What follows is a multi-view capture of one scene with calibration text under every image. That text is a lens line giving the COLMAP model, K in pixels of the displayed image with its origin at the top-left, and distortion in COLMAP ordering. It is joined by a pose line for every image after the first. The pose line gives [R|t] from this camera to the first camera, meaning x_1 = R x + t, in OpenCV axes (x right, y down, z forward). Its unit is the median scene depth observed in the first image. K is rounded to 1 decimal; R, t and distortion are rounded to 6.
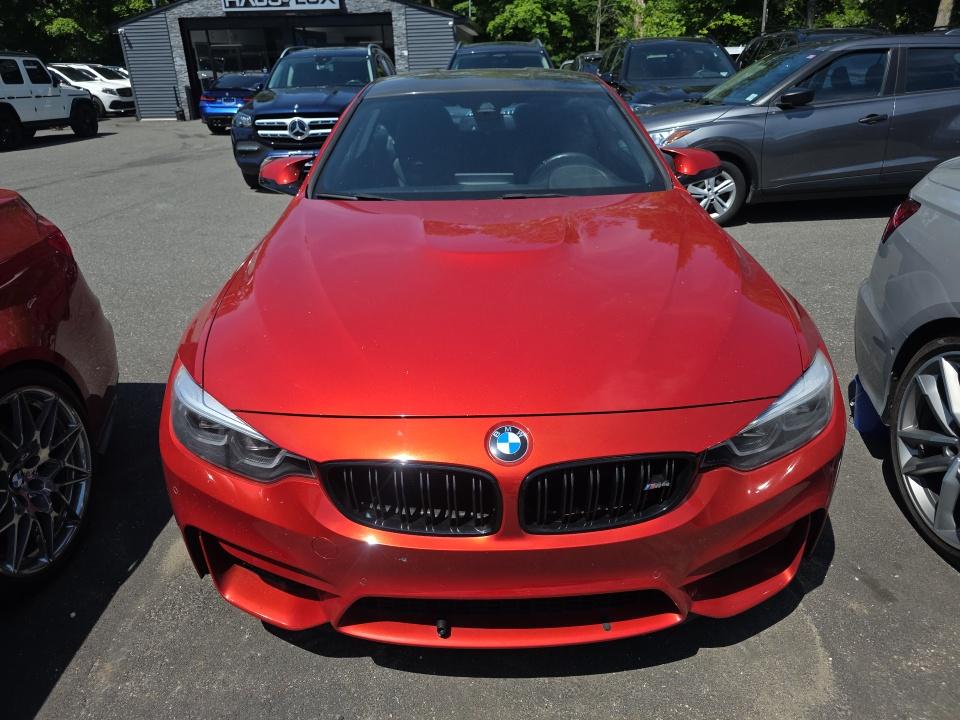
lens RADIAL K [[653.0, 0, 482.2], [0, 653.0, 376.2], [0, 0, 1]] dist [0.037556, -0.041882]
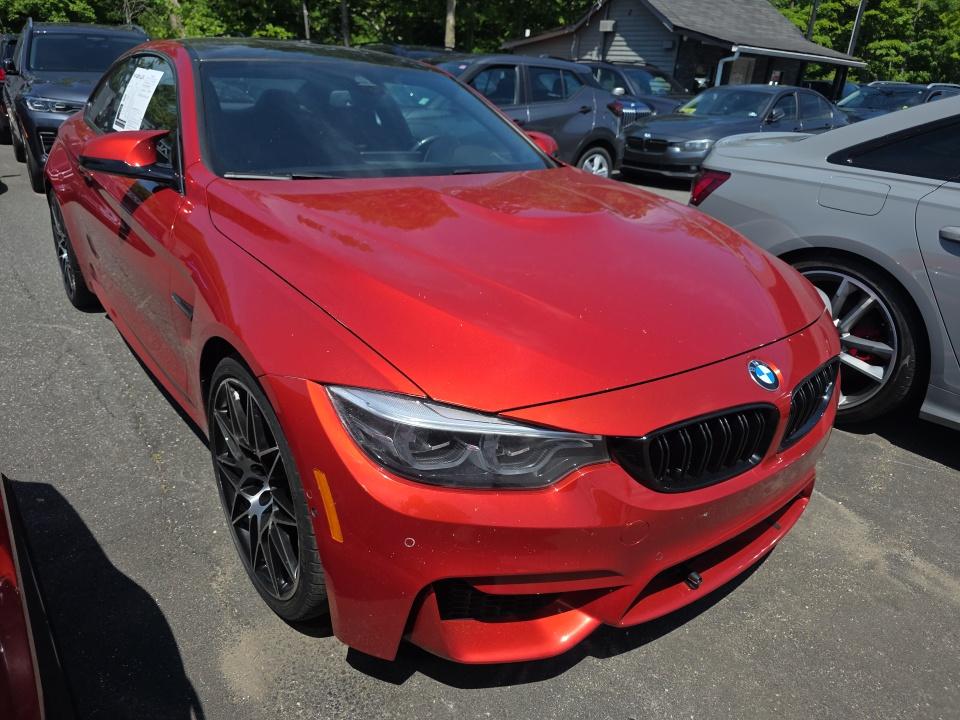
lens RADIAL K [[653.0, 0, 482.2], [0, 653.0, 376.2], [0, 0, 1]] dist [0.037556, -0.041882]
pose [[0.791403, -0.191001, 0.580690, -0.236545], [0.200810, 0.978446, 0.048154, -0.009599], [-0.577371, 0.078499, 0.812699, 0.097331]]
